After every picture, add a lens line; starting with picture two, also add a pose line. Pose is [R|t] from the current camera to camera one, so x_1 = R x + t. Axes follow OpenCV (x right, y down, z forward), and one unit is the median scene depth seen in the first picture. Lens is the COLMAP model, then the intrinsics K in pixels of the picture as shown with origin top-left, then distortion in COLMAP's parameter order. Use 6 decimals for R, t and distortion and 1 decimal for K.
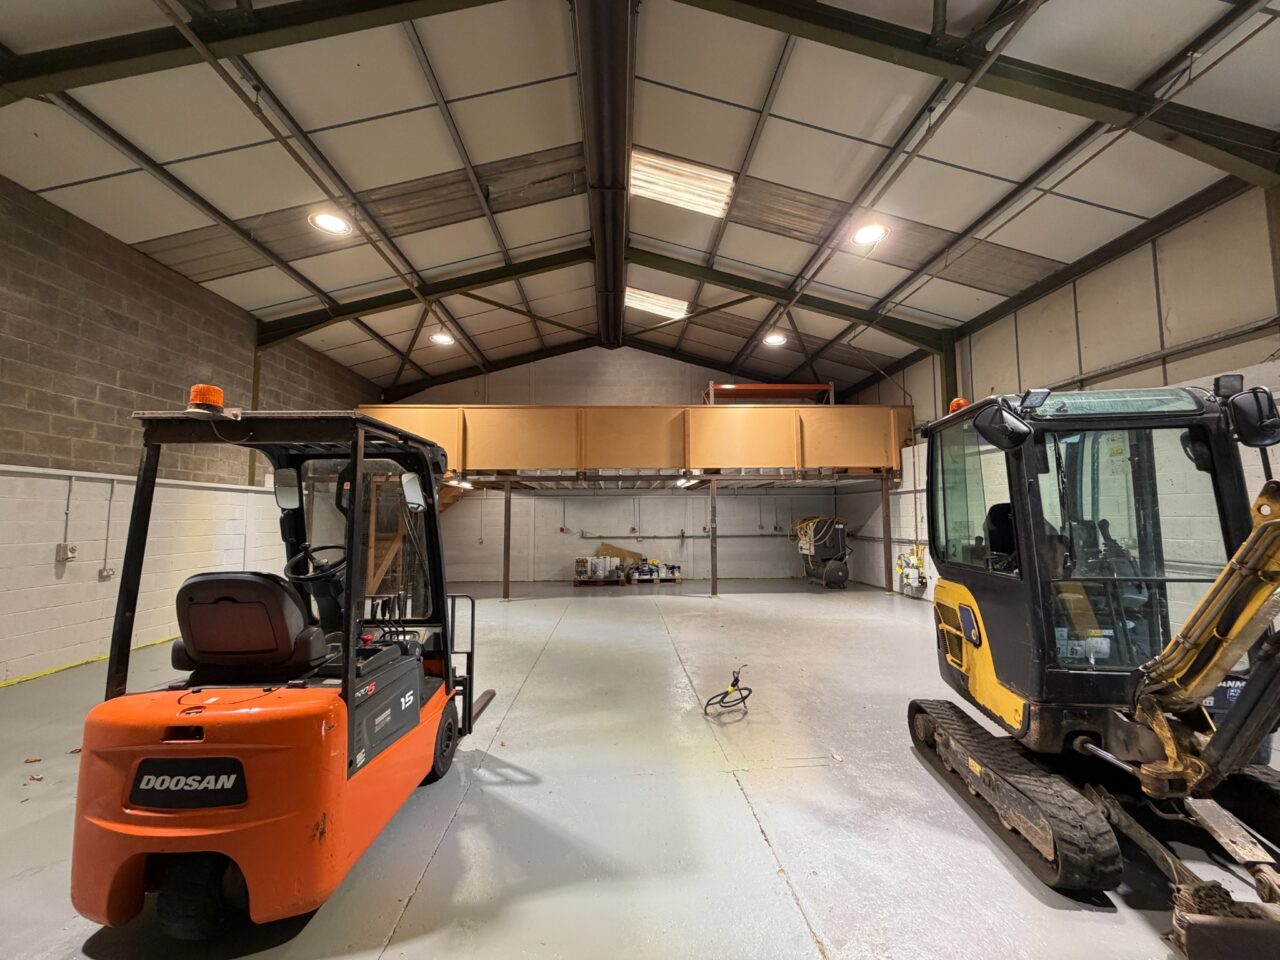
lens RADIAL K [[509.0, 0, 637.4], [0, 509.0, 481.6], [0, 0, 1]] dist [0.000829, -0.000619]
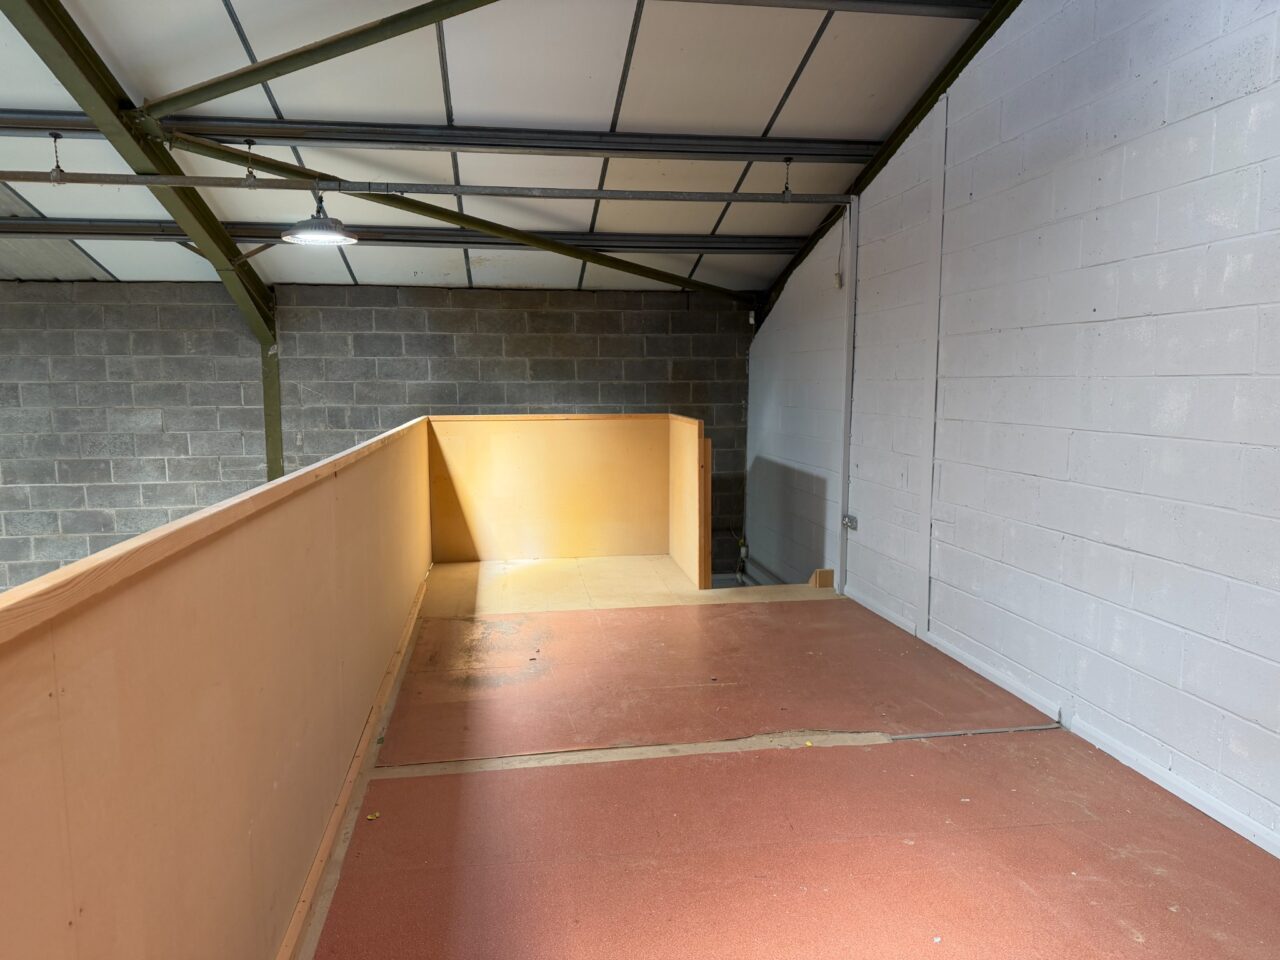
lens RADIAL K [[892.6, 0, 640.0], [0, 892.6, 480.0], [0, 0, 1]] dist [0.049843, -0.075598]
pose [[0.115724, 0.115764, -0.986512, 0.321783], [0.071784, 0.989613, 0.124548, -0.253670], [0.990684, -0.085229, 0.106212, 1.565901]]
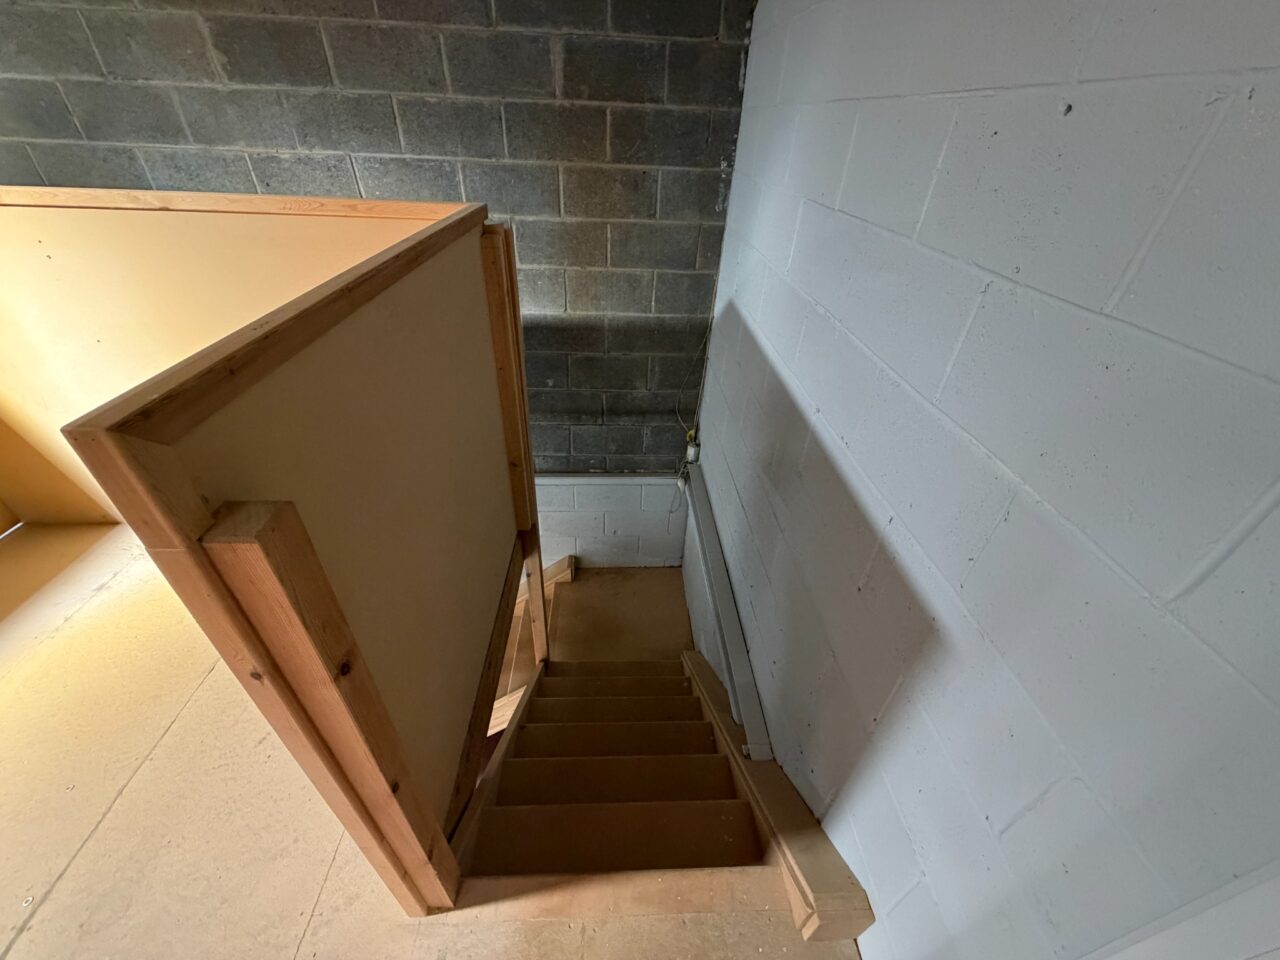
lens RADIAL K [[509.0, 0, 637.4], [0, 509.0, 481.6], [0, 0, 1]] dist [0.000829, -0.000619]
pose [[0.006729, 0.580614, -0.814151, -0.539542], [0.031969, 0.813628, 0.580506, -0.221244], [0.999466, -0.029934, -0.013086, 1.799059]]
